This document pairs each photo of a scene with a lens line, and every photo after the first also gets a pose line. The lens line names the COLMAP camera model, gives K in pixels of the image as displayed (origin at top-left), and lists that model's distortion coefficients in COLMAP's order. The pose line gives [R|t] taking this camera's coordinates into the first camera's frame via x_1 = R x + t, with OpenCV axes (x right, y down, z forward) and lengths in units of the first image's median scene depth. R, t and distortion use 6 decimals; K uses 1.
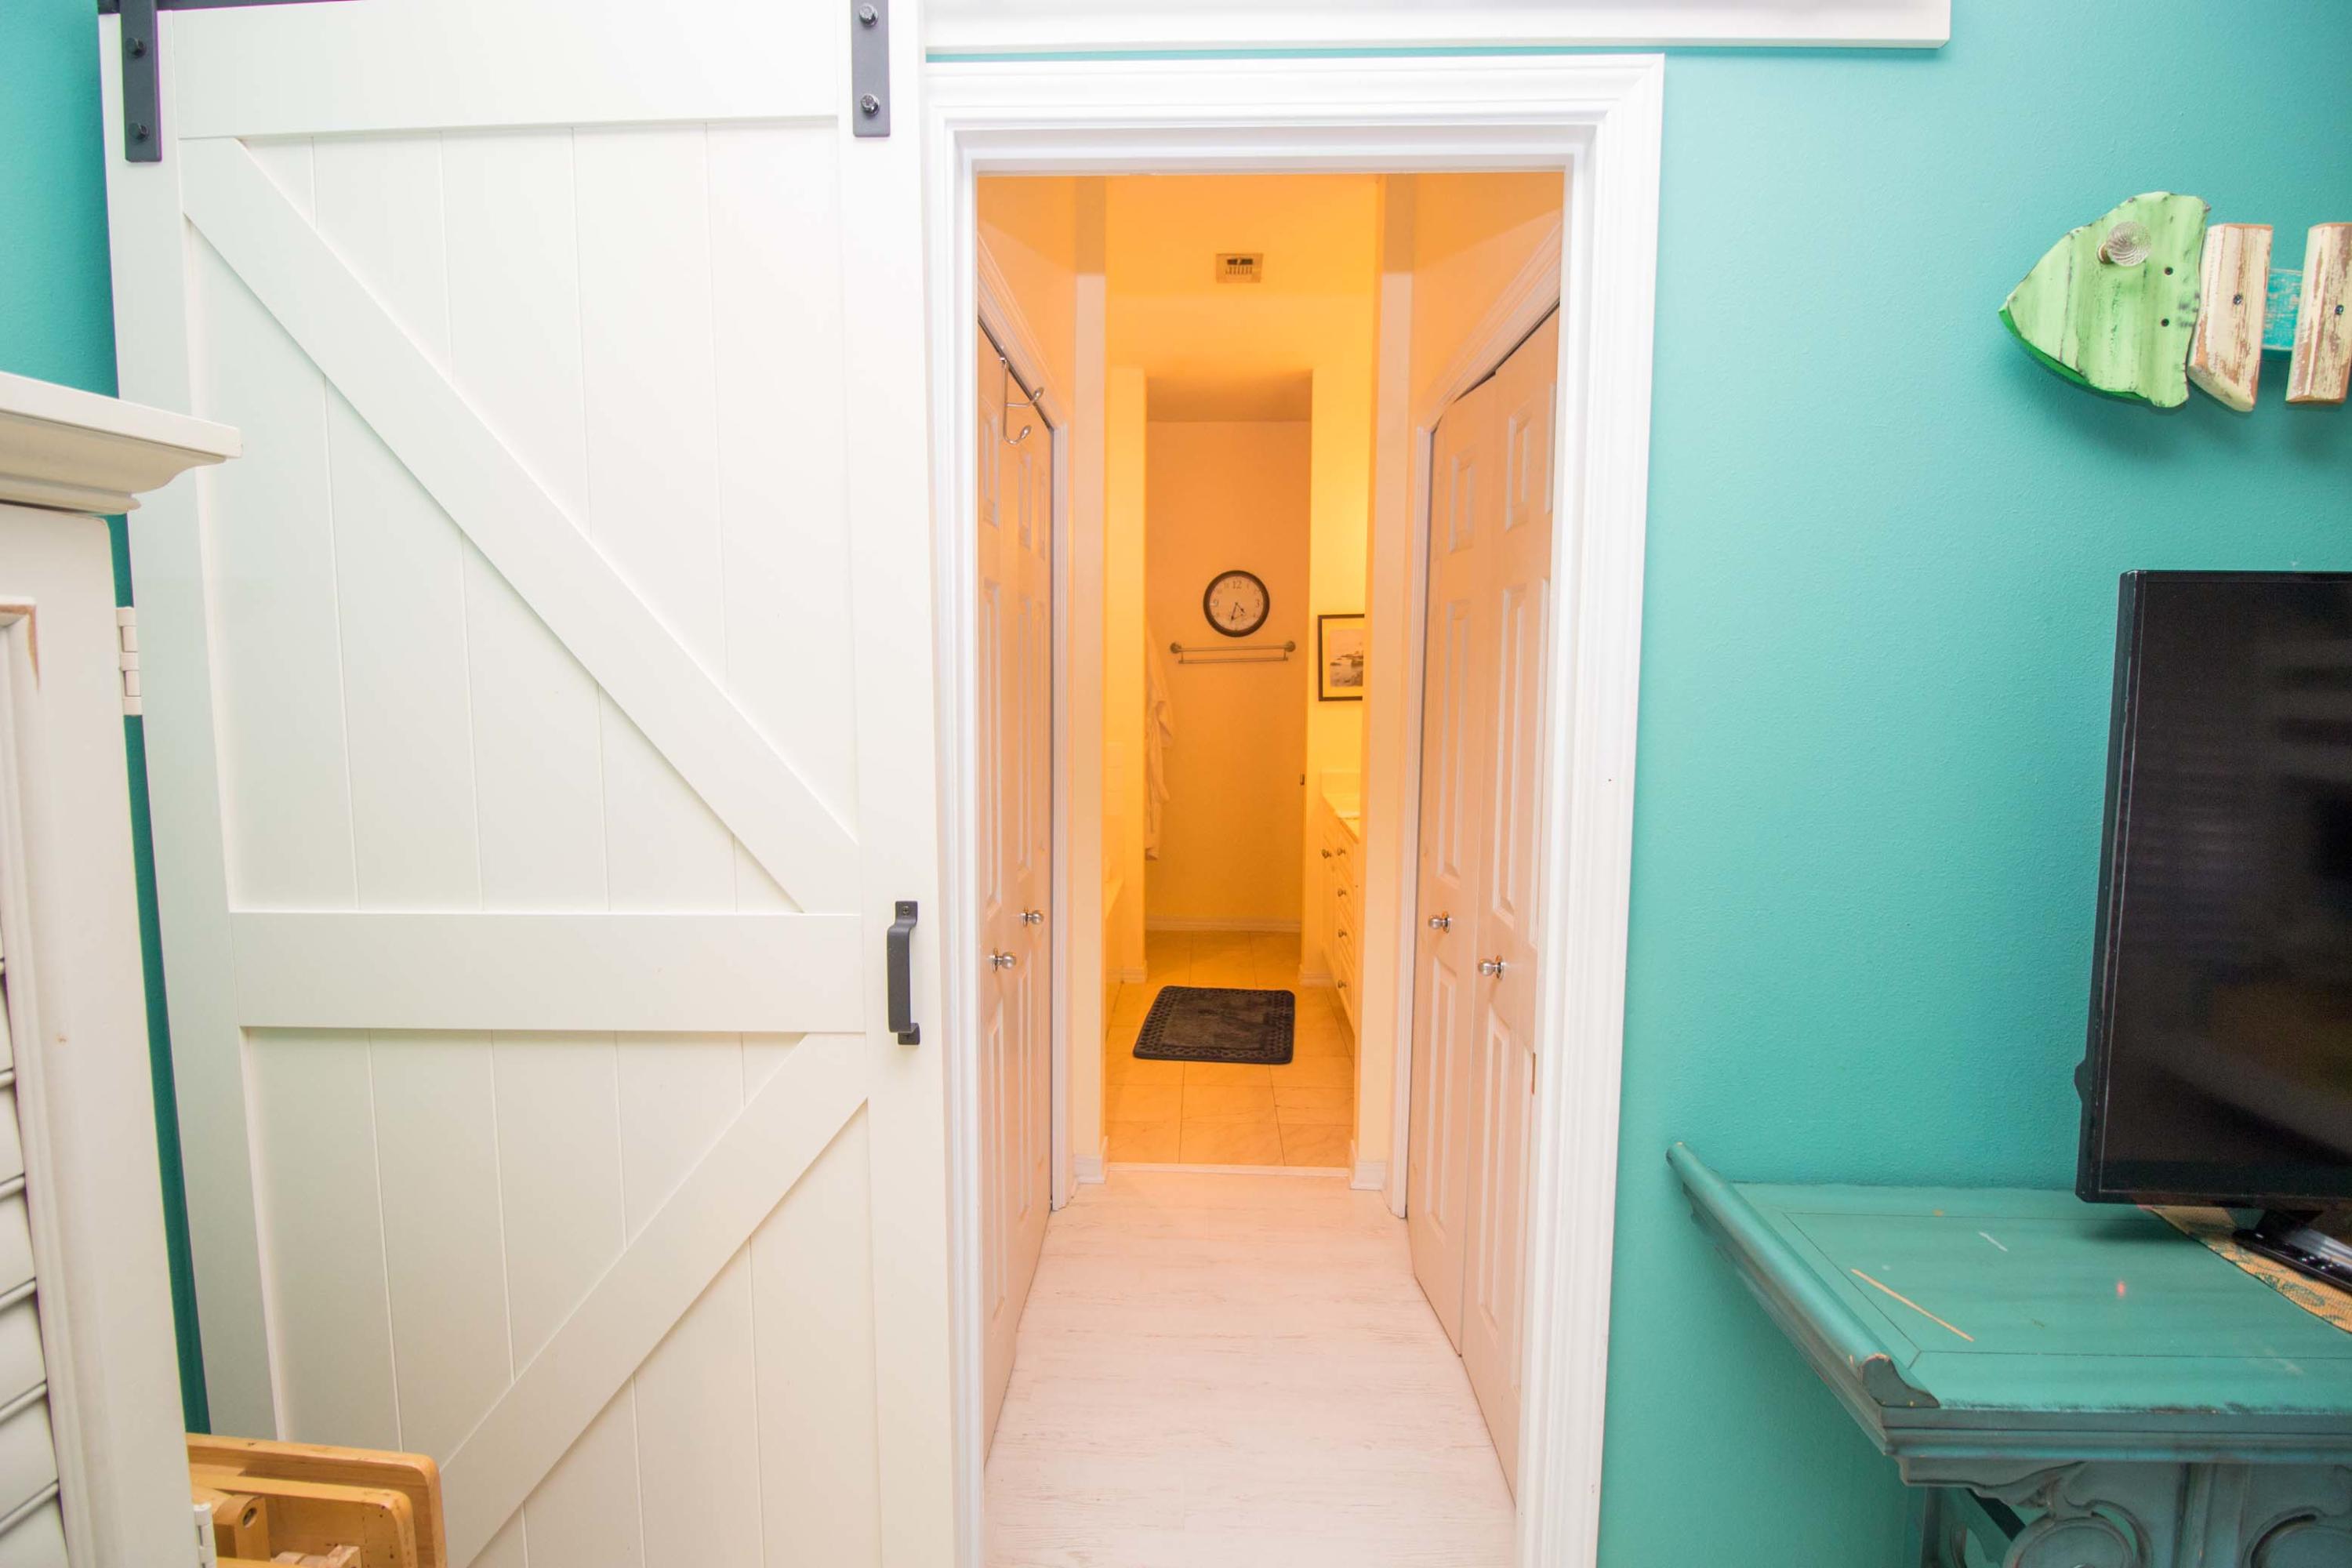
lens RADIAL K [[1075.0, 0, 1168.9], [0, 1075.0, 755.1], [0, 0, 1]] dist [-0.003830, -0.011279]
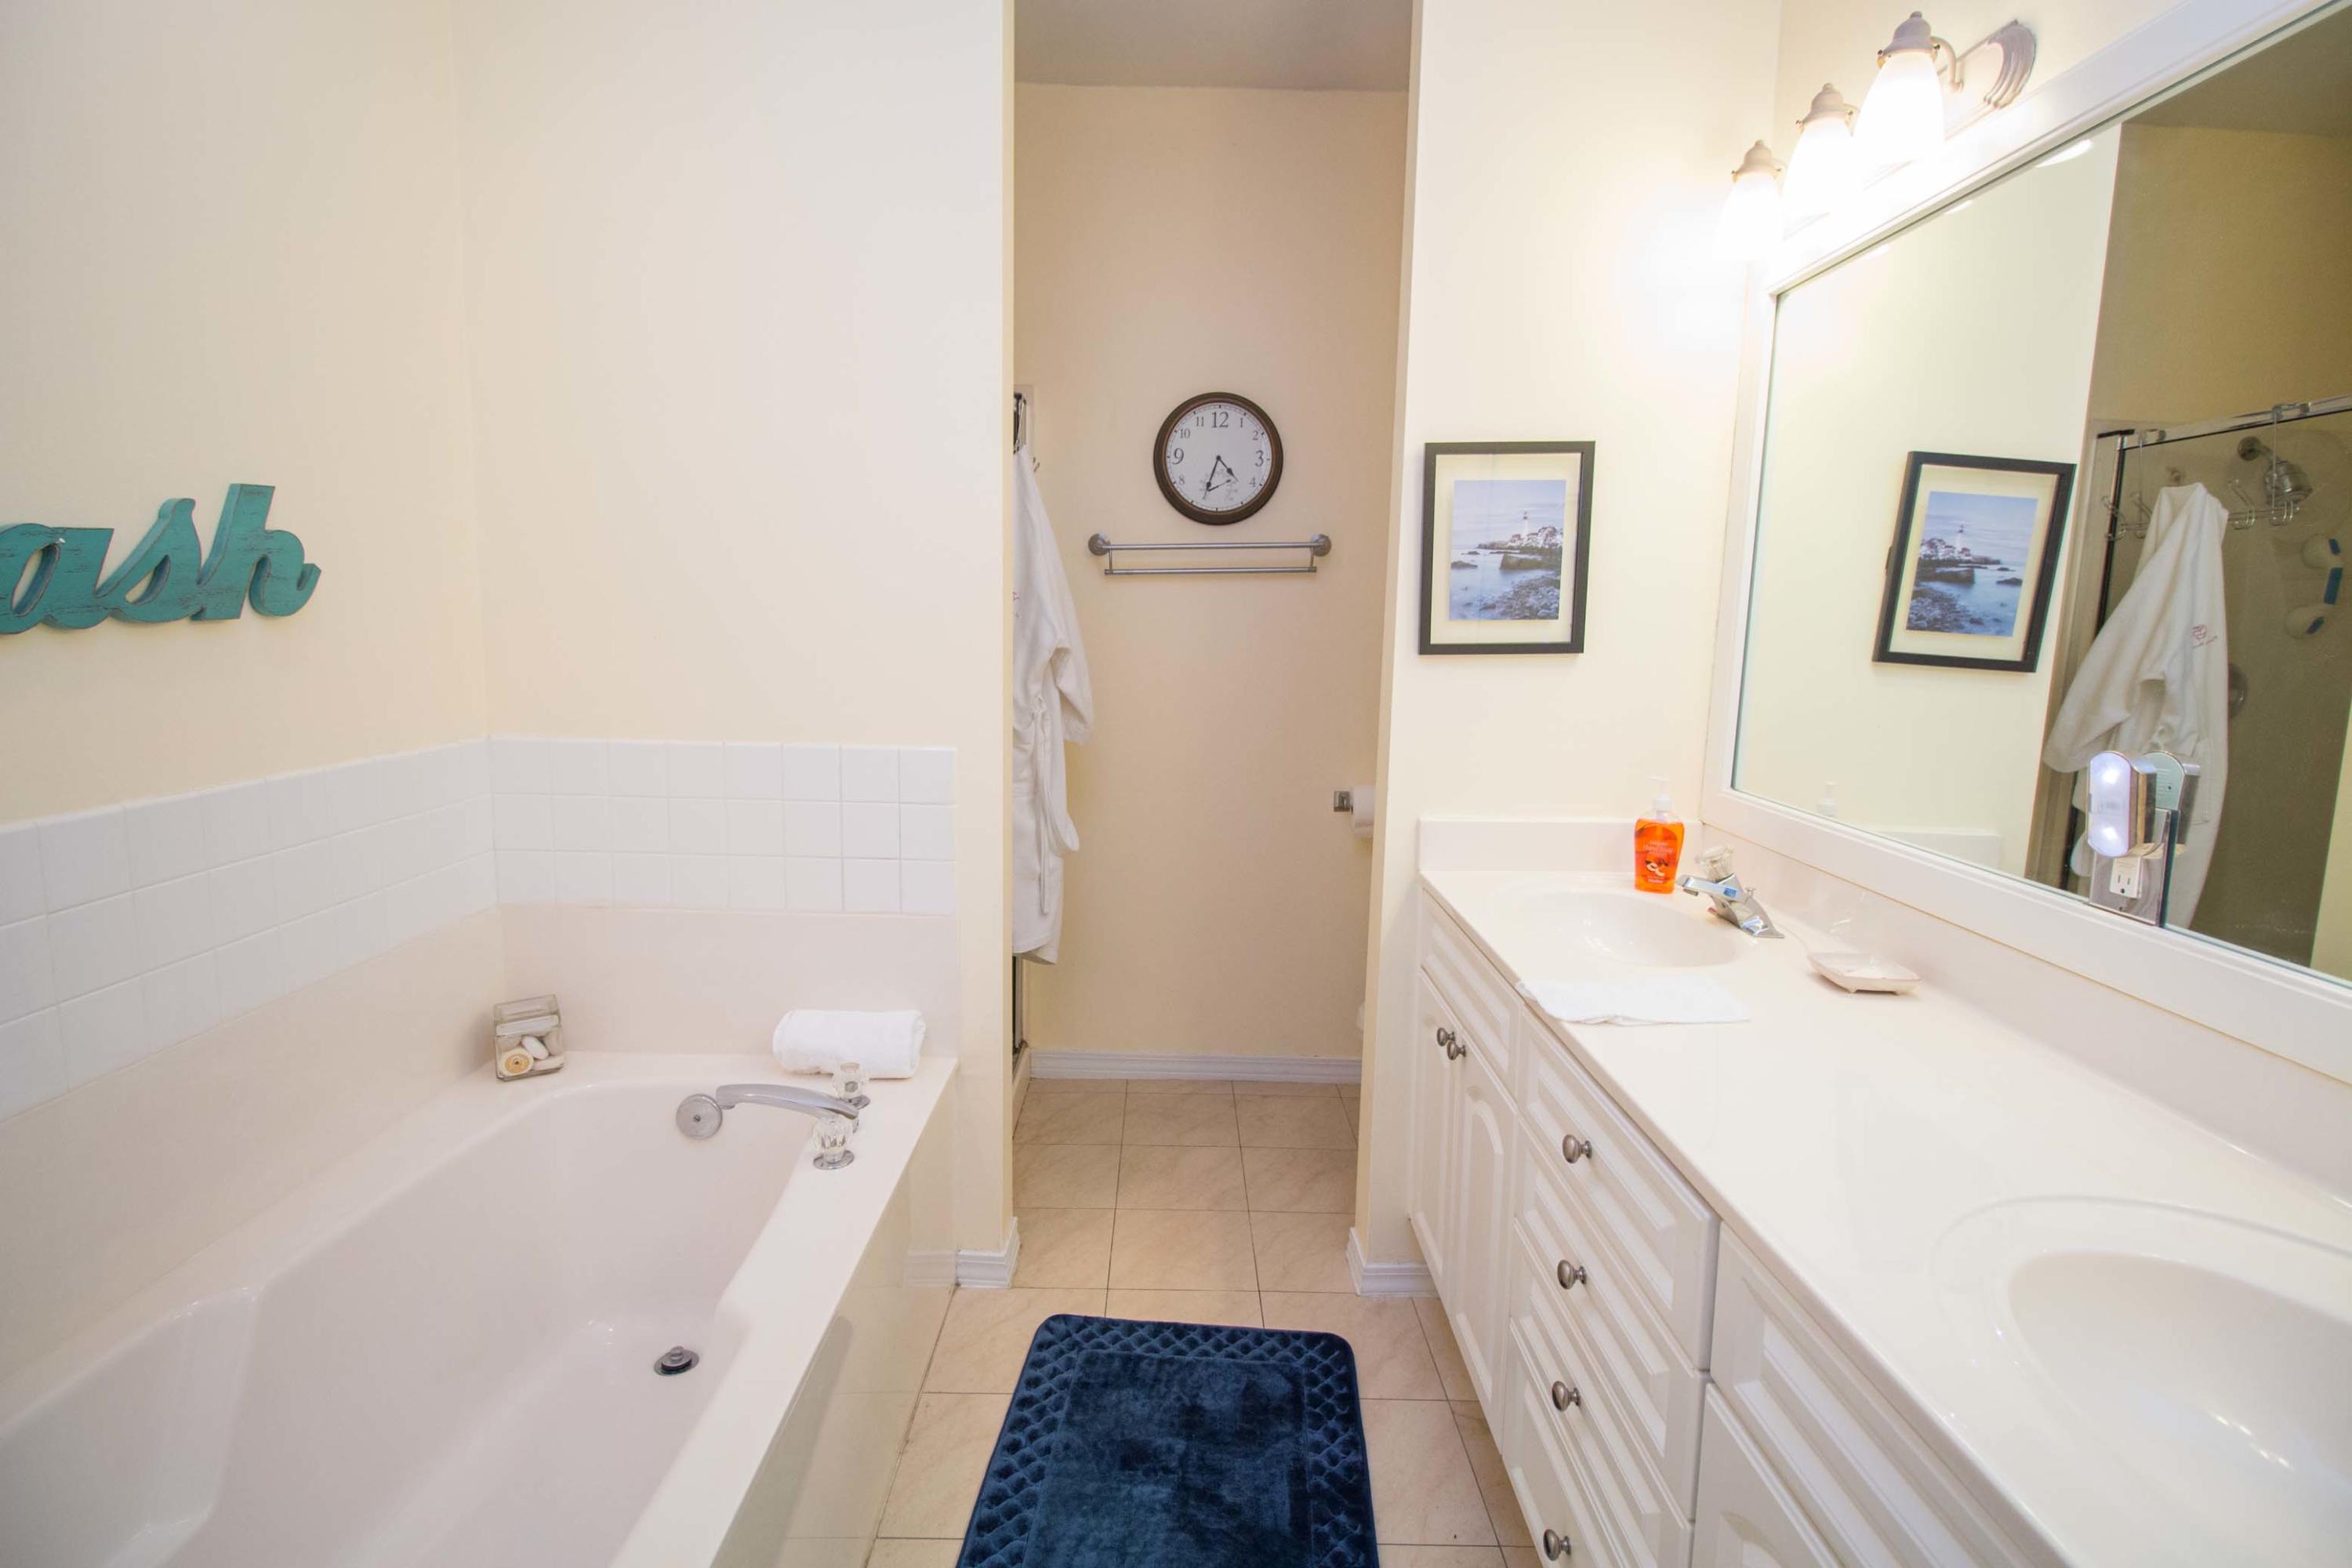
lens RADIAL K [[1094.3, 0, 1175.9], [0, 1094.3, 760.9], [0, 0, 1]] dist [0.001234, -0.014129]
pose [[0.999022, 0.010120, 0.043053, 0.025863], [-0.012290, 0.998651, 0.050449, -0.028379], [-0.042484, -0.050928, 0.997798, 0.564440]]
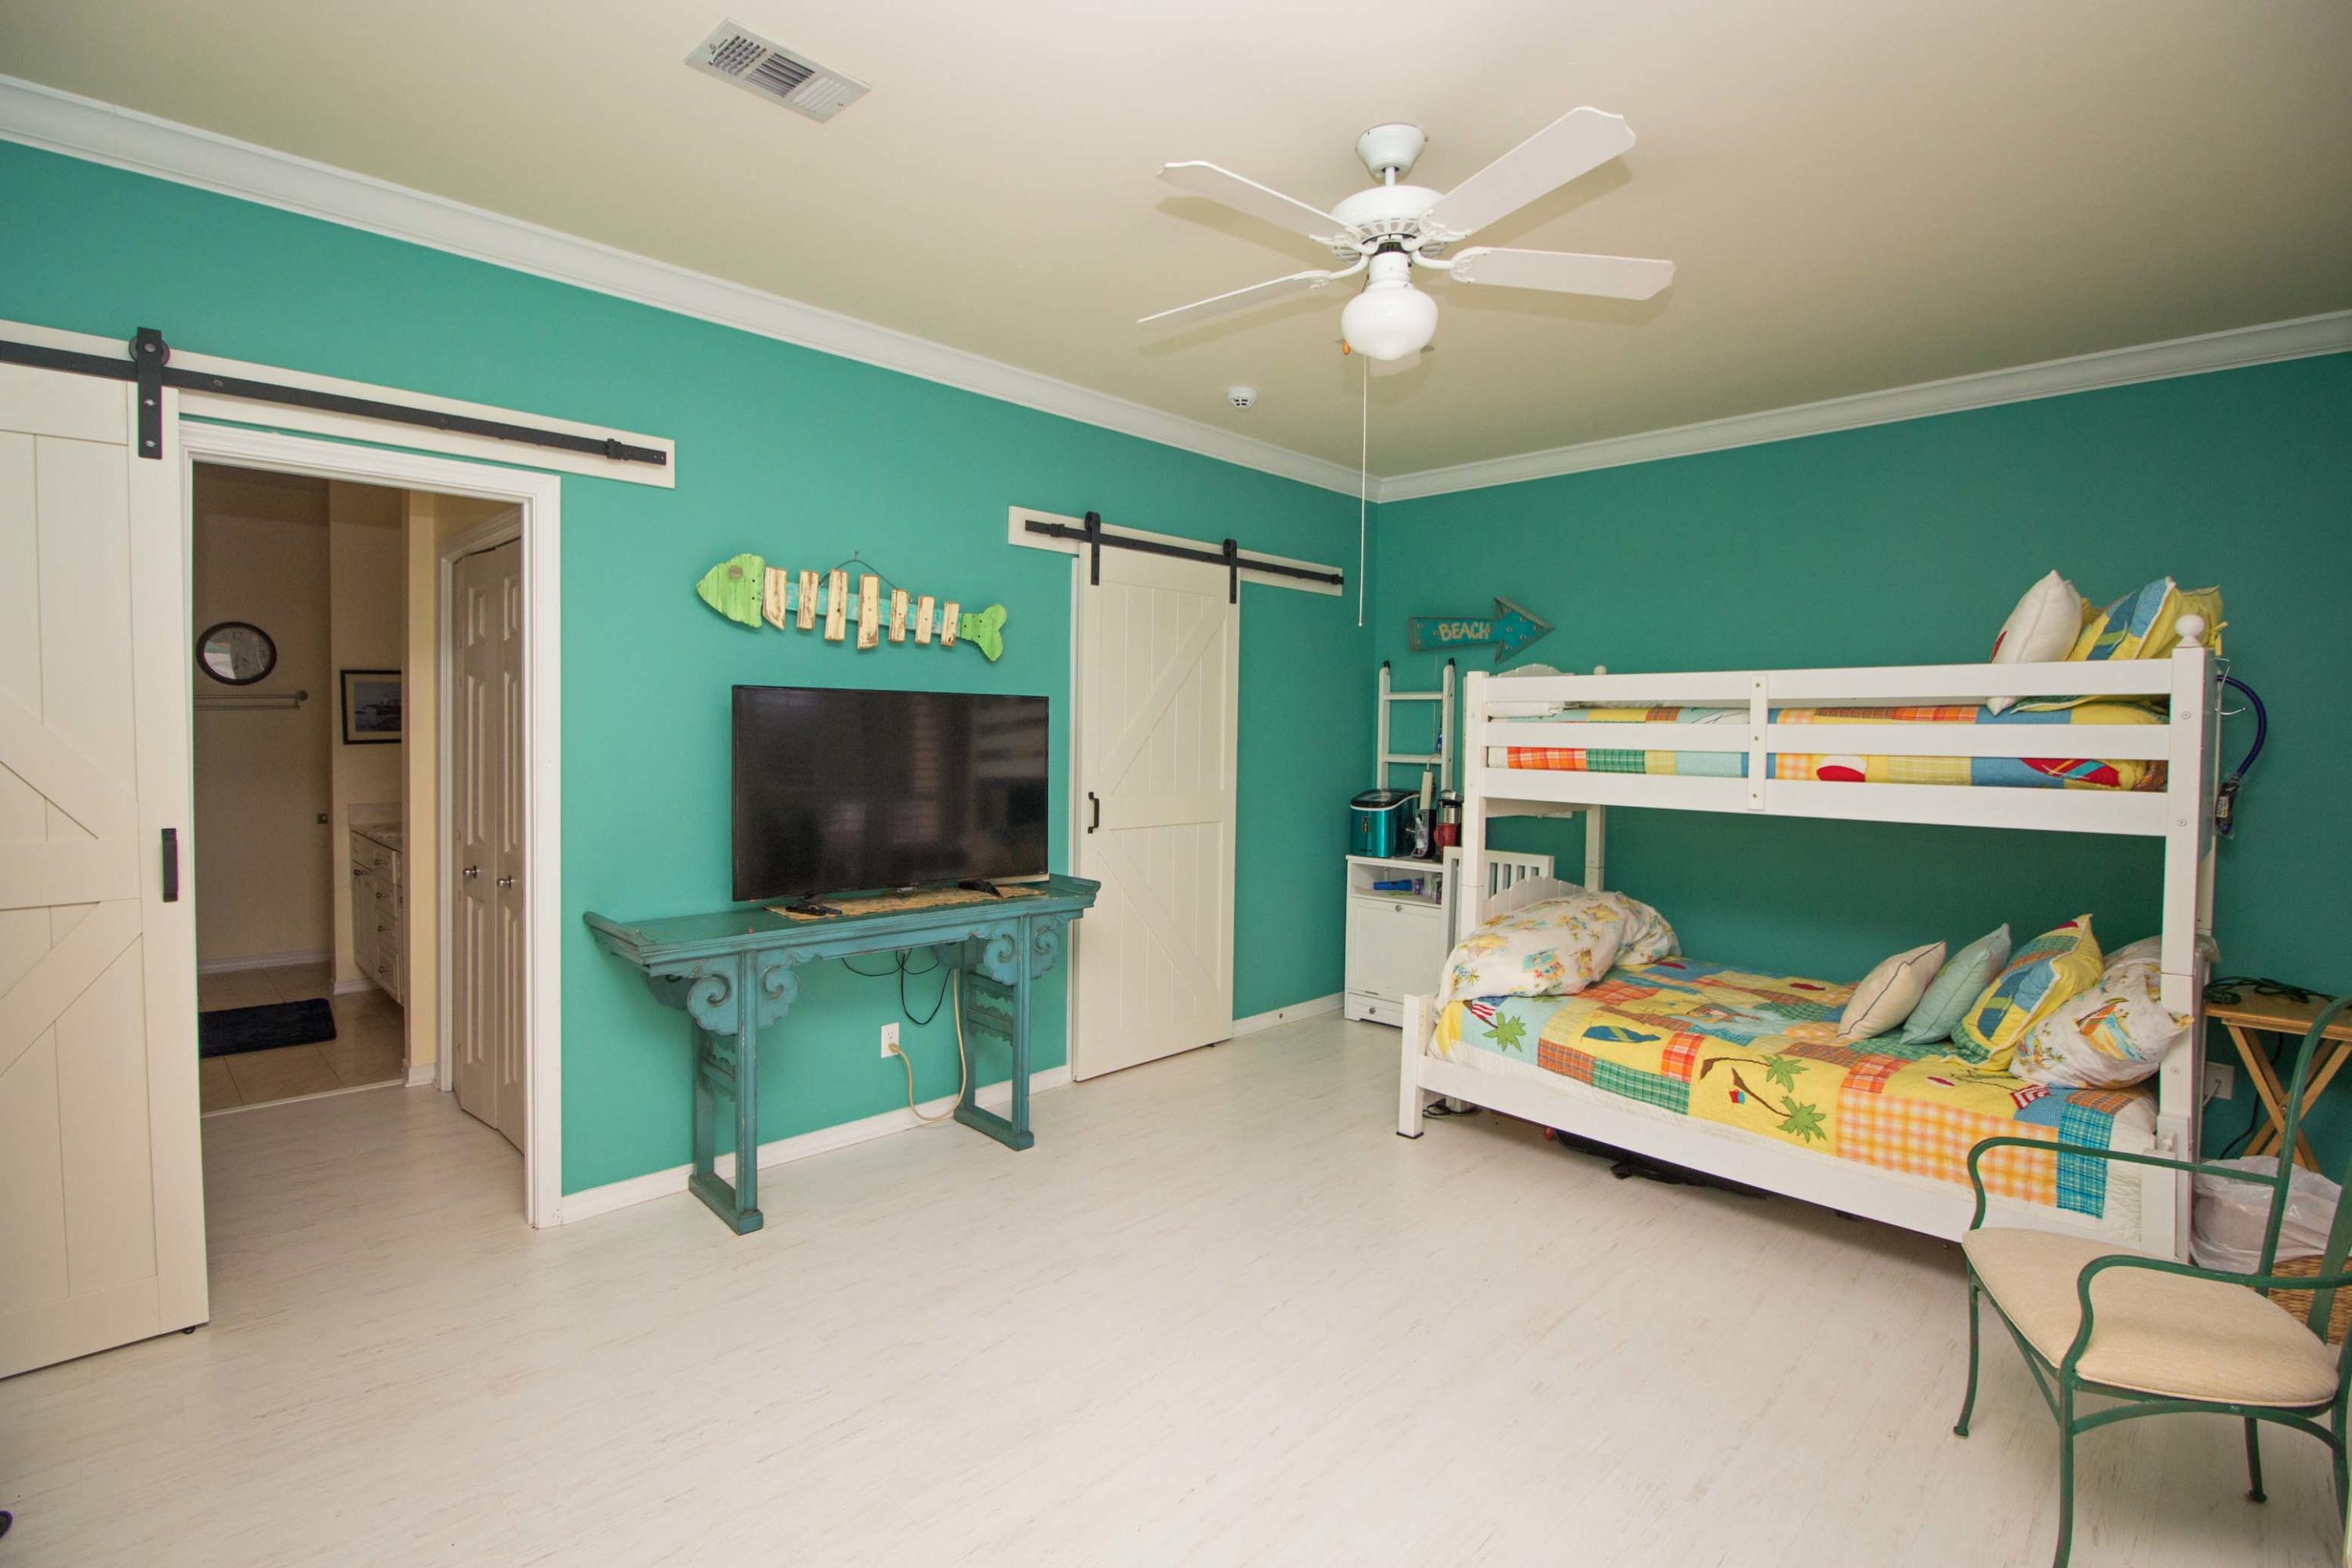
lens RADIAL K [[1092.0, 0, 1179.0], [0, 1092.0, 753.0], [0, 0, 1]] dist [0.001340, -0.014382]
pose [[0.674754, -0.015440, 0.737881, -0.114163], [0.052487, 0.998254, -0.027109, 0.037171], [-0.736174, 0.057021, 0.674386, -0.432766]]
